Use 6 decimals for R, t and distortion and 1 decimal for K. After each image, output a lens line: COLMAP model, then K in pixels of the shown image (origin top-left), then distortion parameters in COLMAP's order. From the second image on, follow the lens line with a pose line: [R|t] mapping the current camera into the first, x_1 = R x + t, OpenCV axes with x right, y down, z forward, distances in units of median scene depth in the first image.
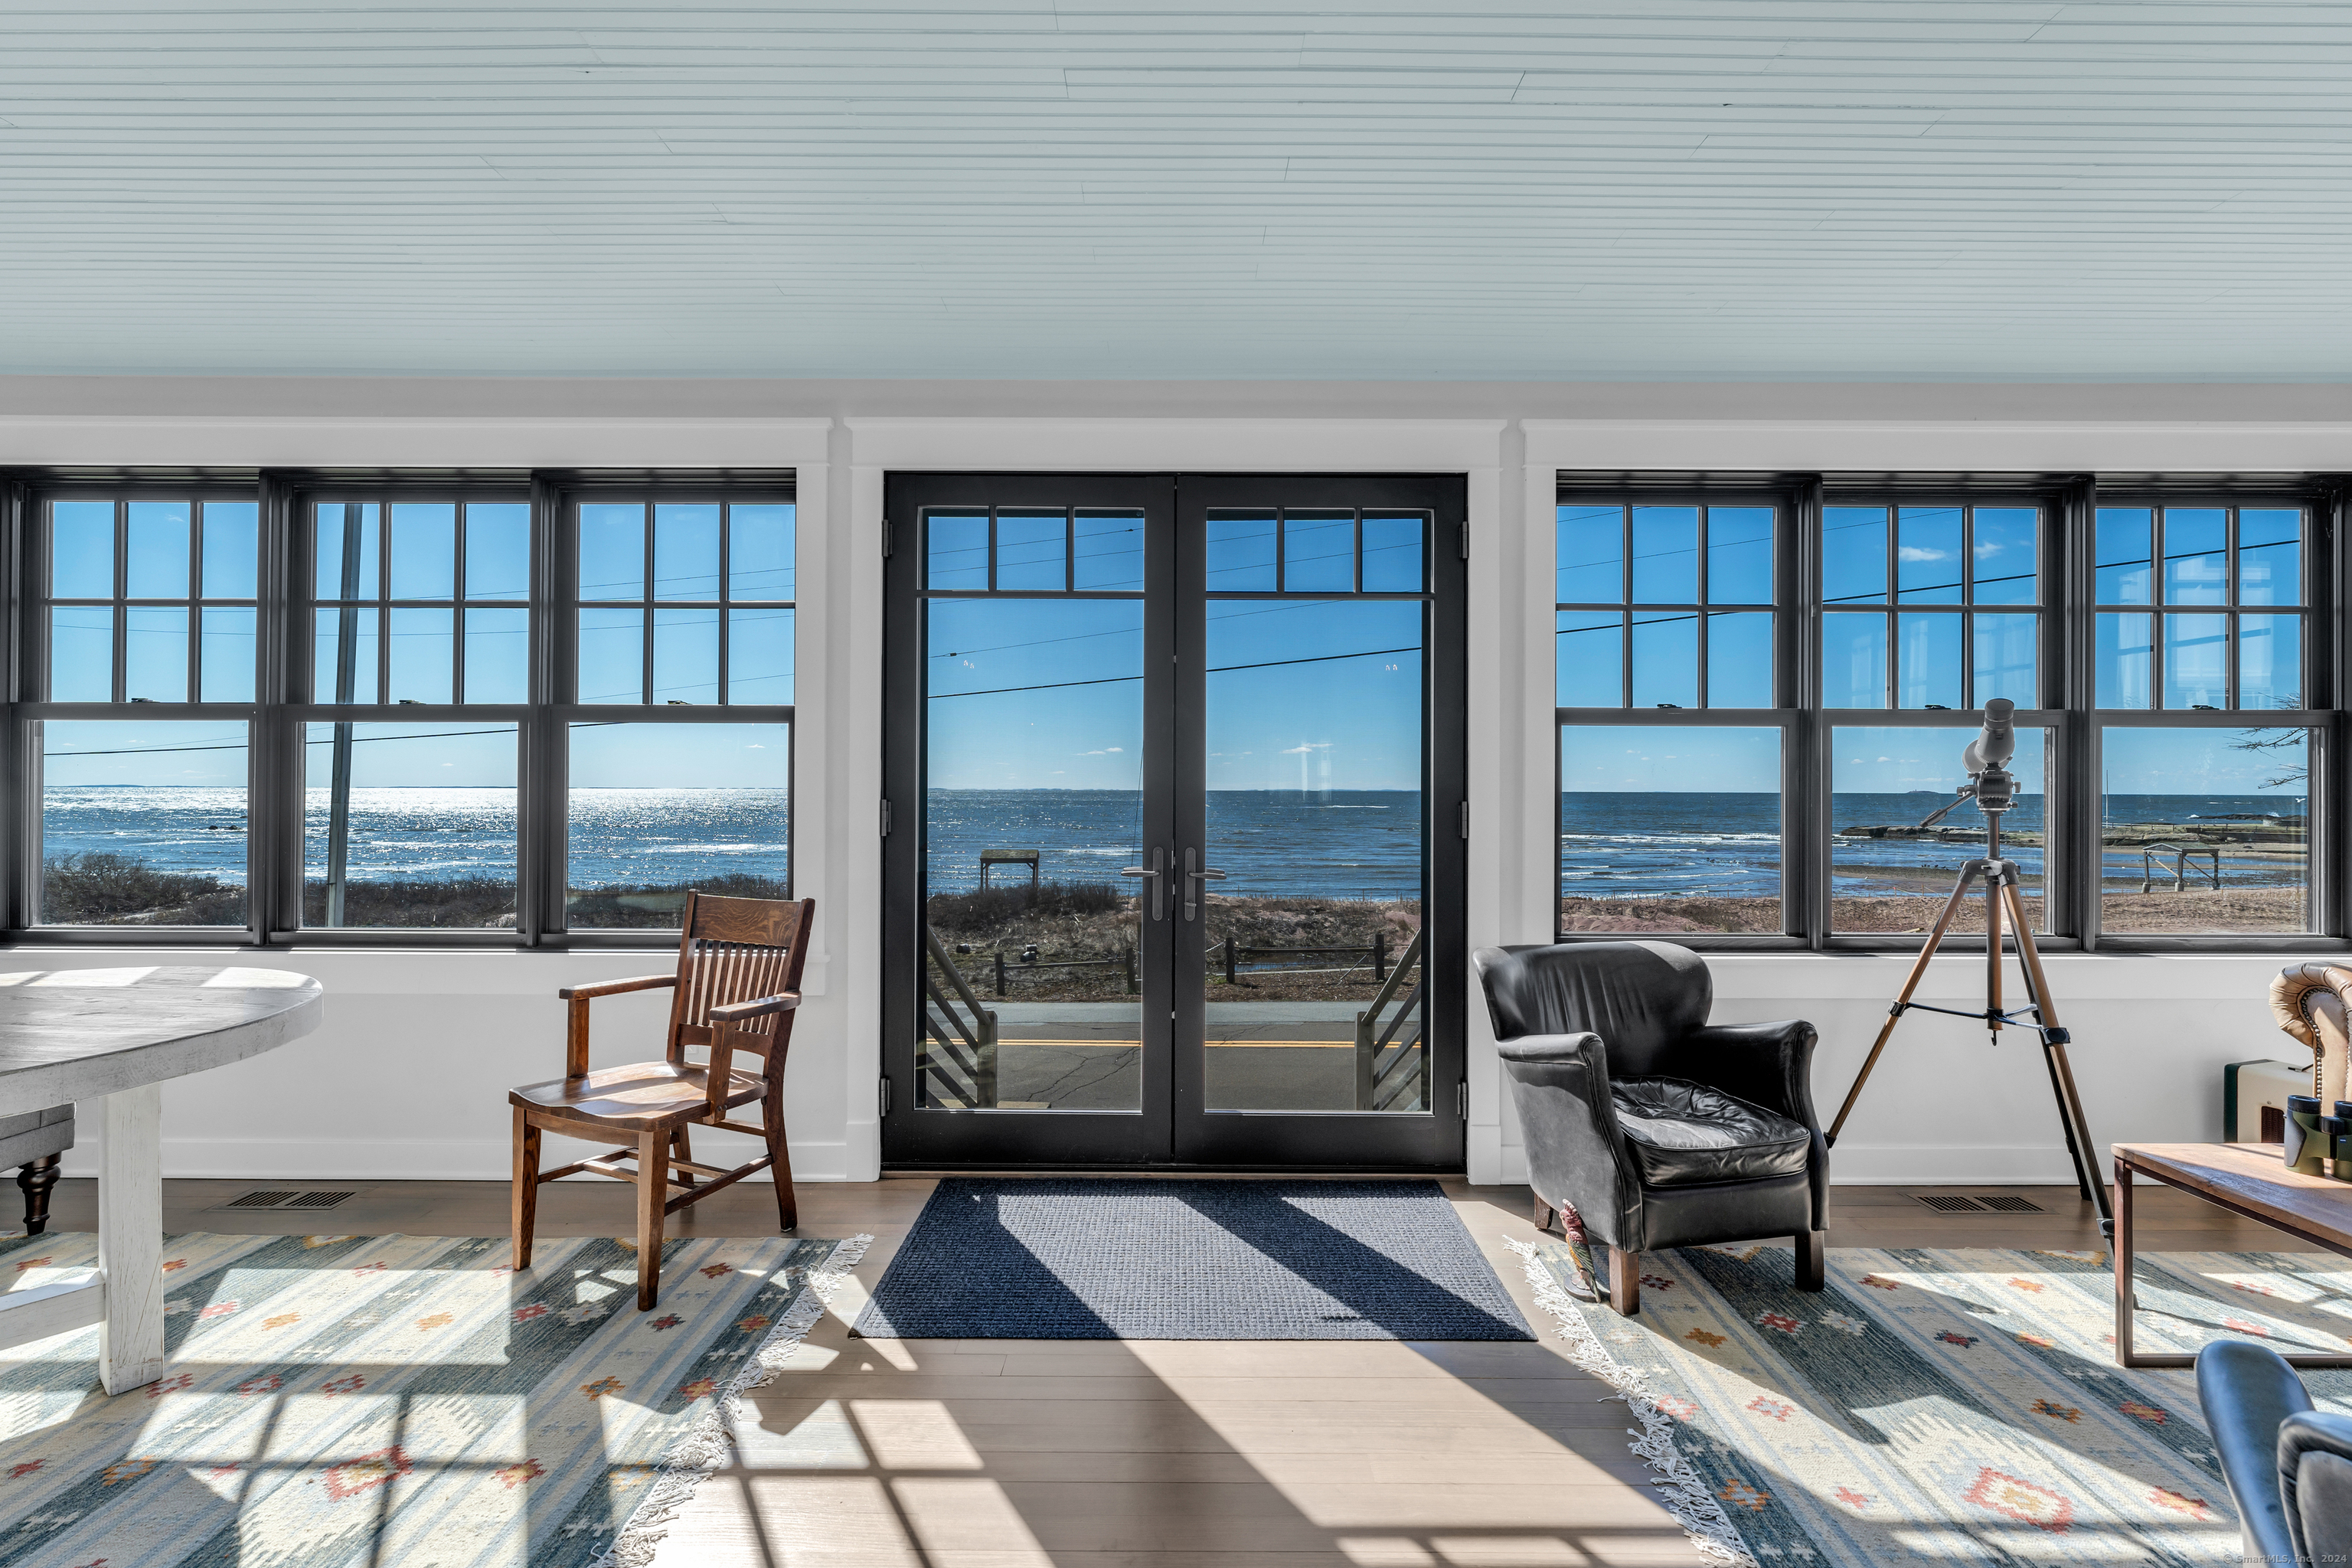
lens RADIAL K [[1015.3, 0, 1173.2], [0, 1015.3, 781.2], [0, 0, 1]] dist [-0.008666, 0.001497]
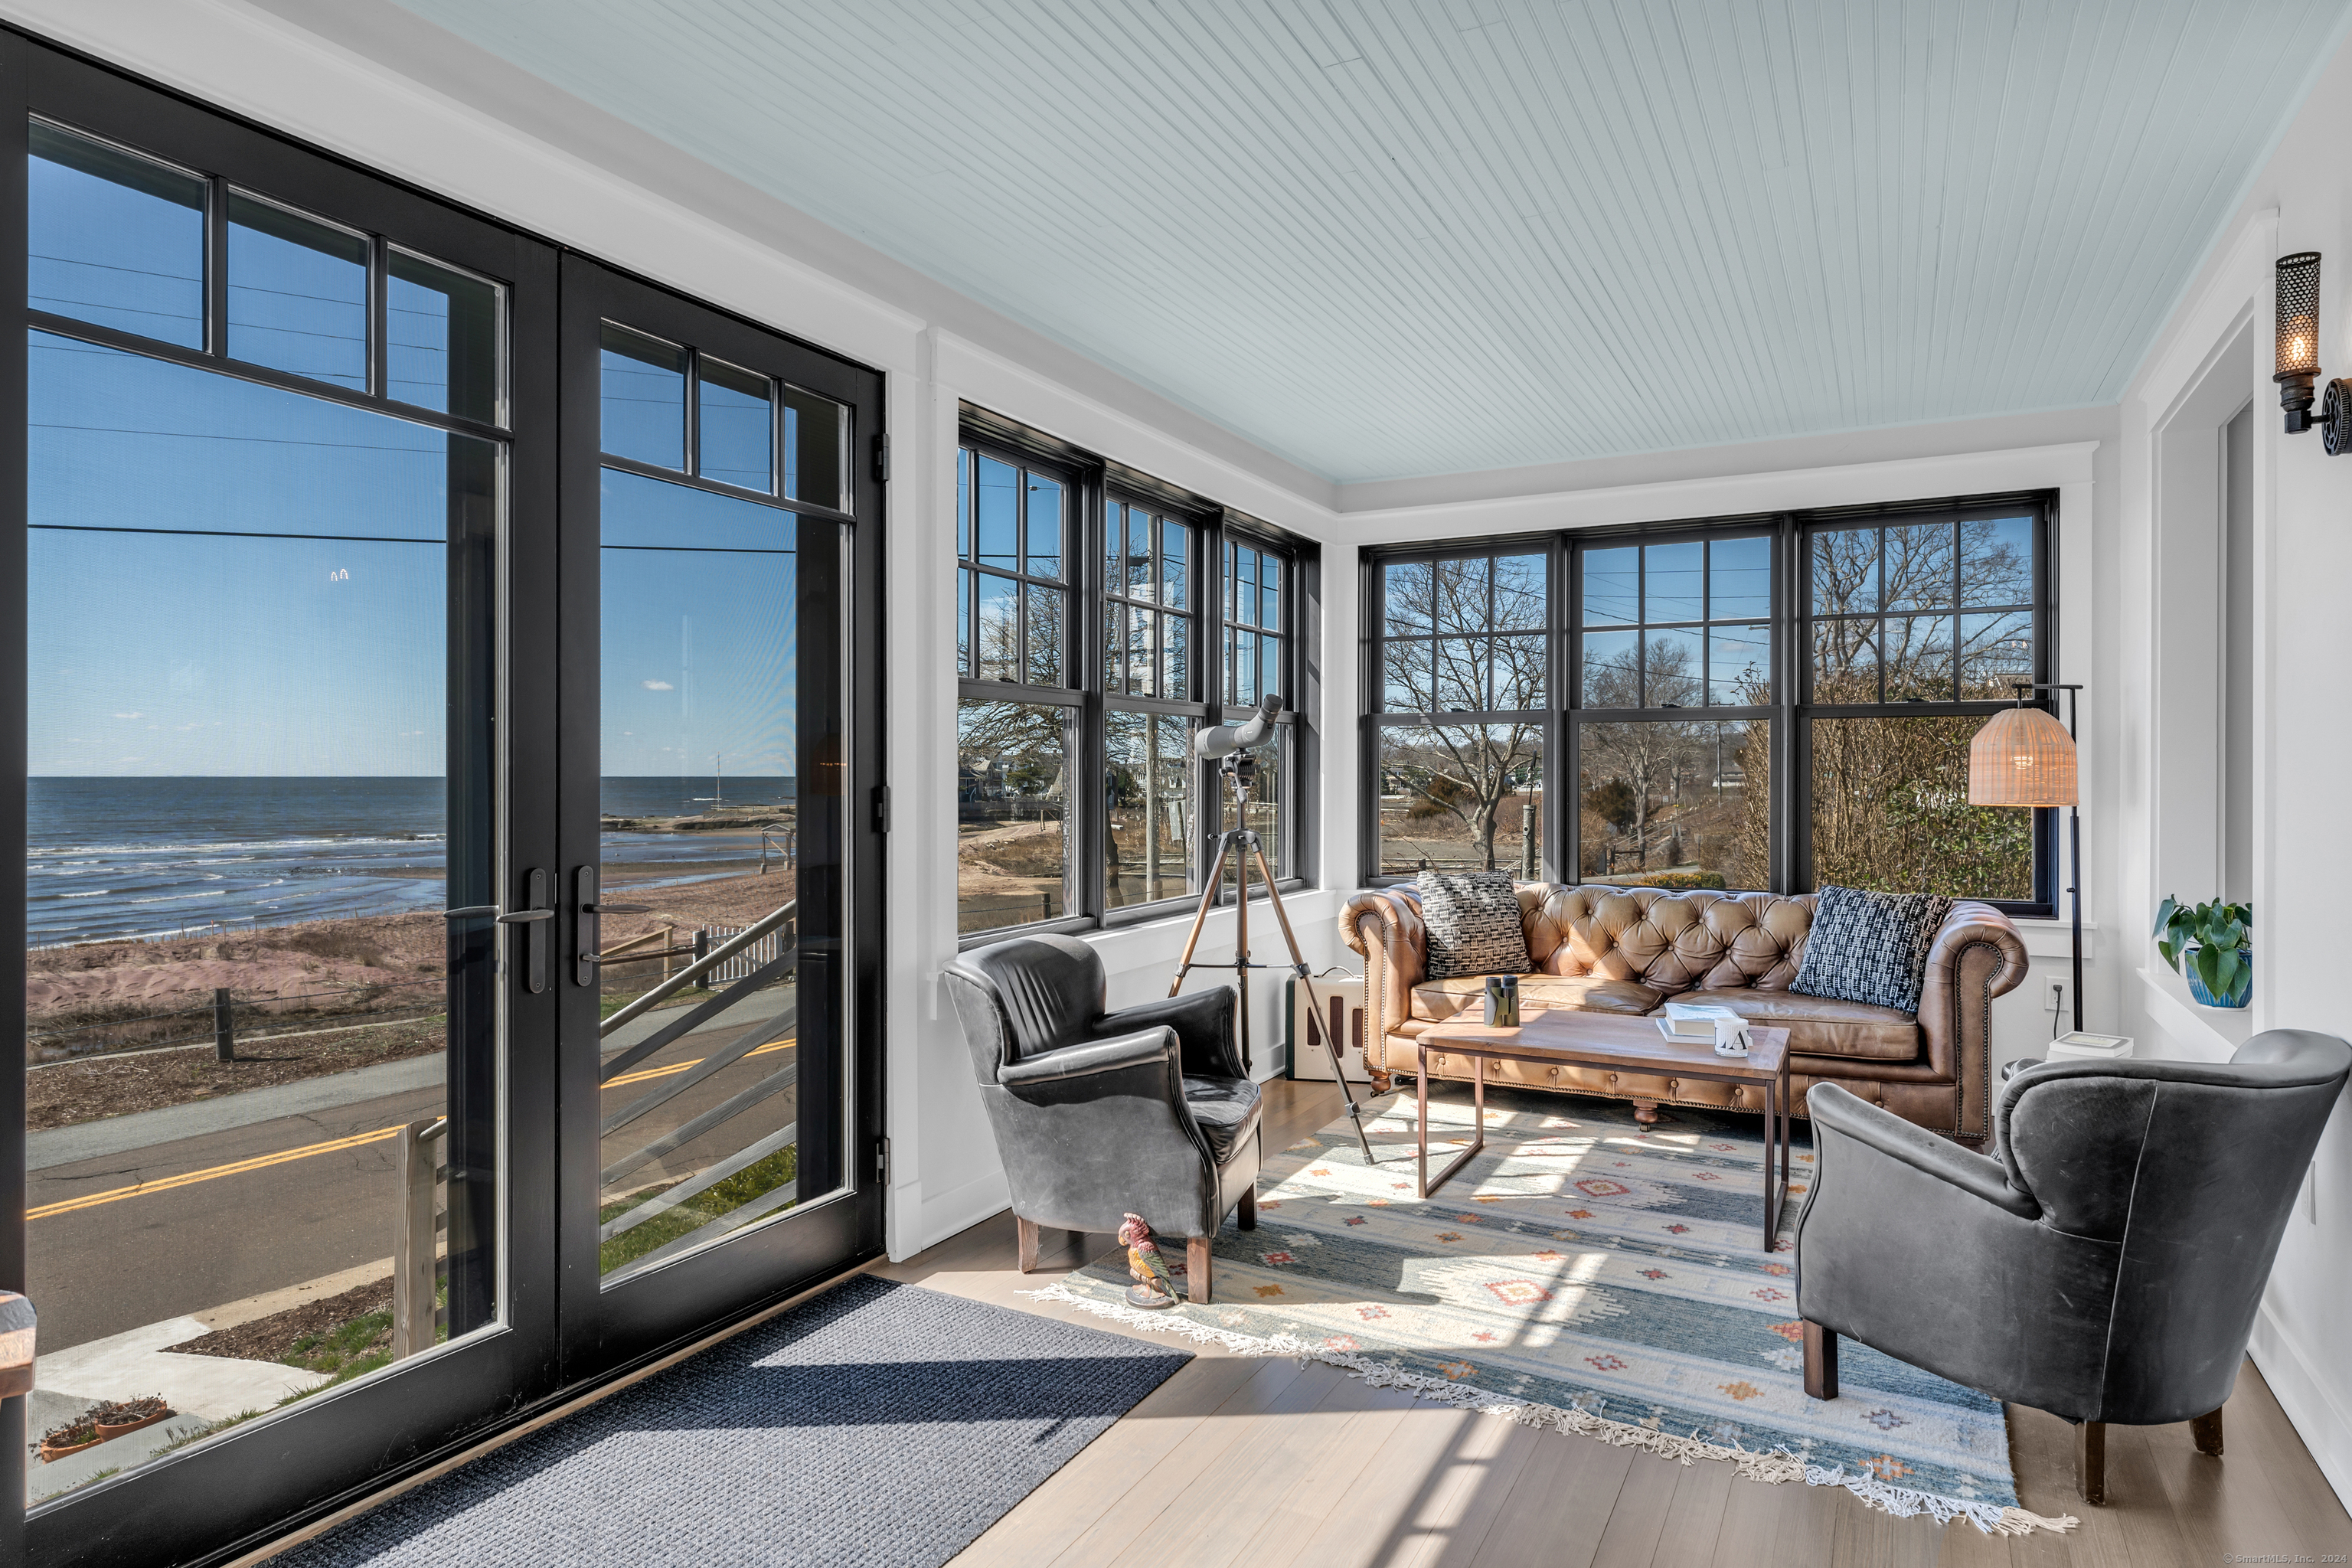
lens RADIAL K [[1321.9, 0, 1167.3], [0, 1321.9, 785.2], [0, 0, 1]] dist [0.004391, 0.000208]
pose [[0.477410, -0.011229, 0.878609, -0.584191], [-0.004323, 0.999876, 0.015128, 0.002066], [-0.878670, -0.011020, 0.477302, 0.351478]]
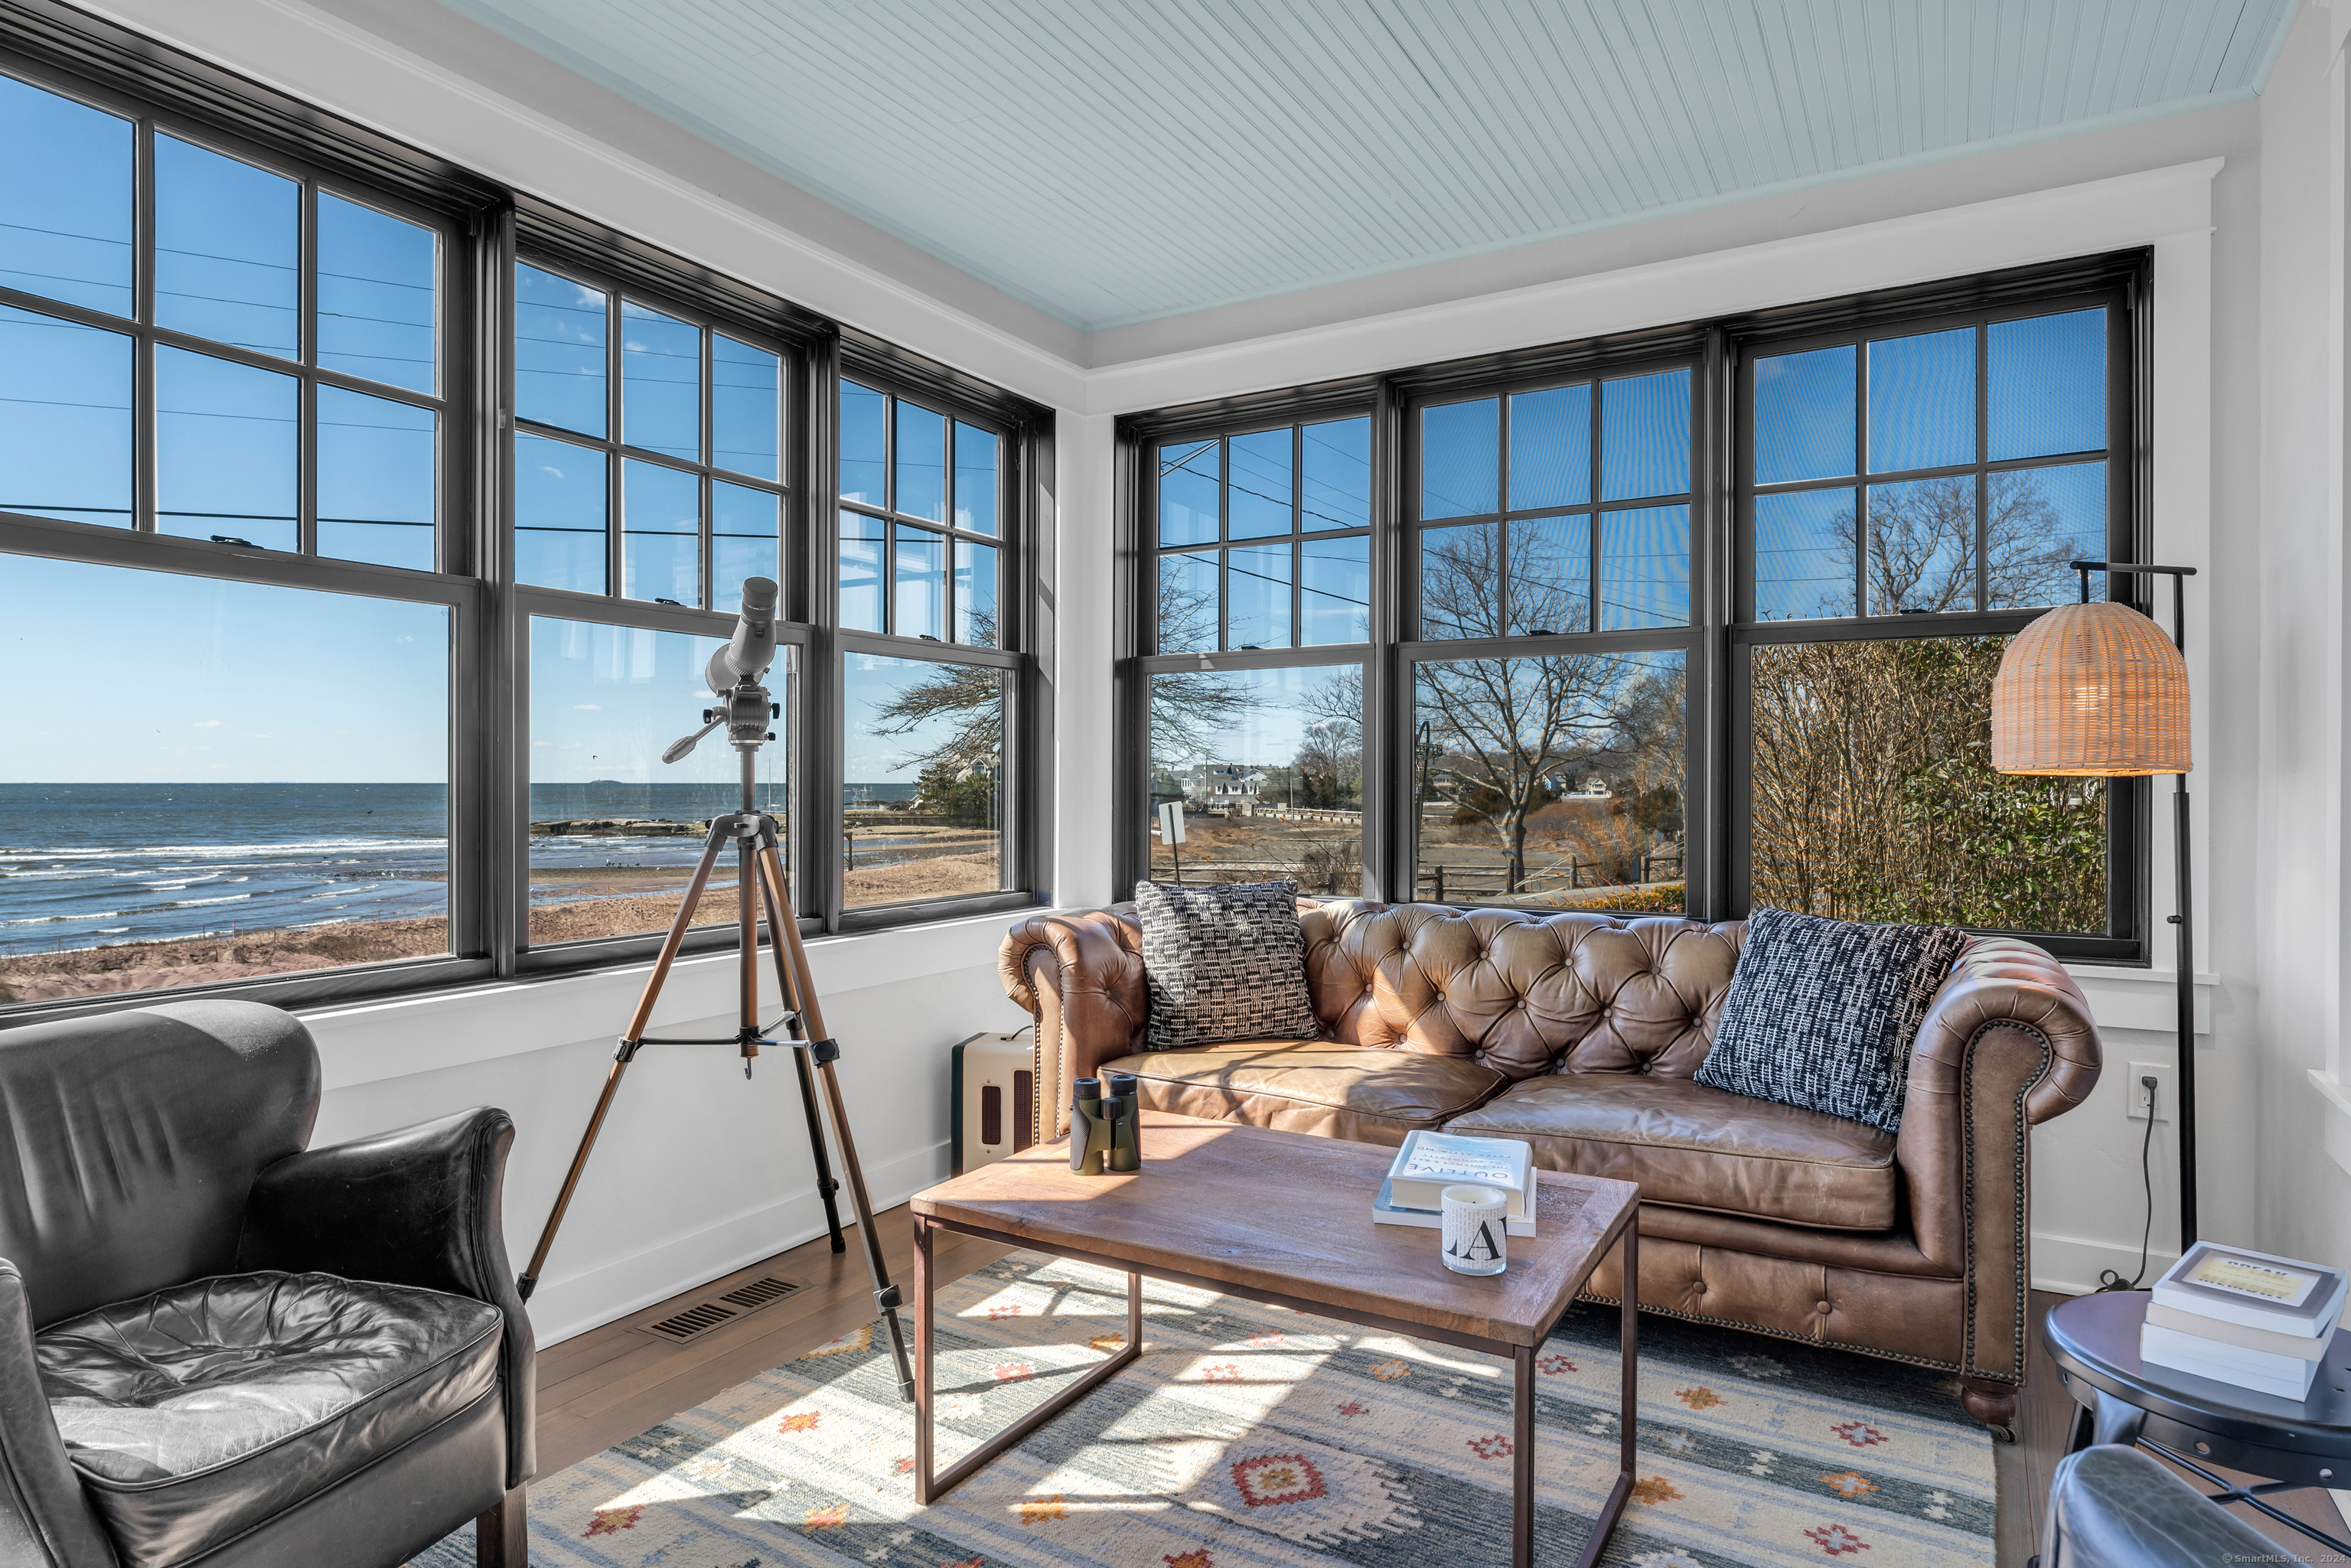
lens RADIAL K [[1321.3, 0, 1161.6], [0, 1321.3, 788.1], [0, 0, 1]] dist [0.004391, 0.000208]
pose [[0.510308, -0.007838, 0.859956, 0.175241], [-0.005461, 0.999909, 0.012354, 0.047777], [-0.859974, -0.011000, 0.510219, 0.292977]]
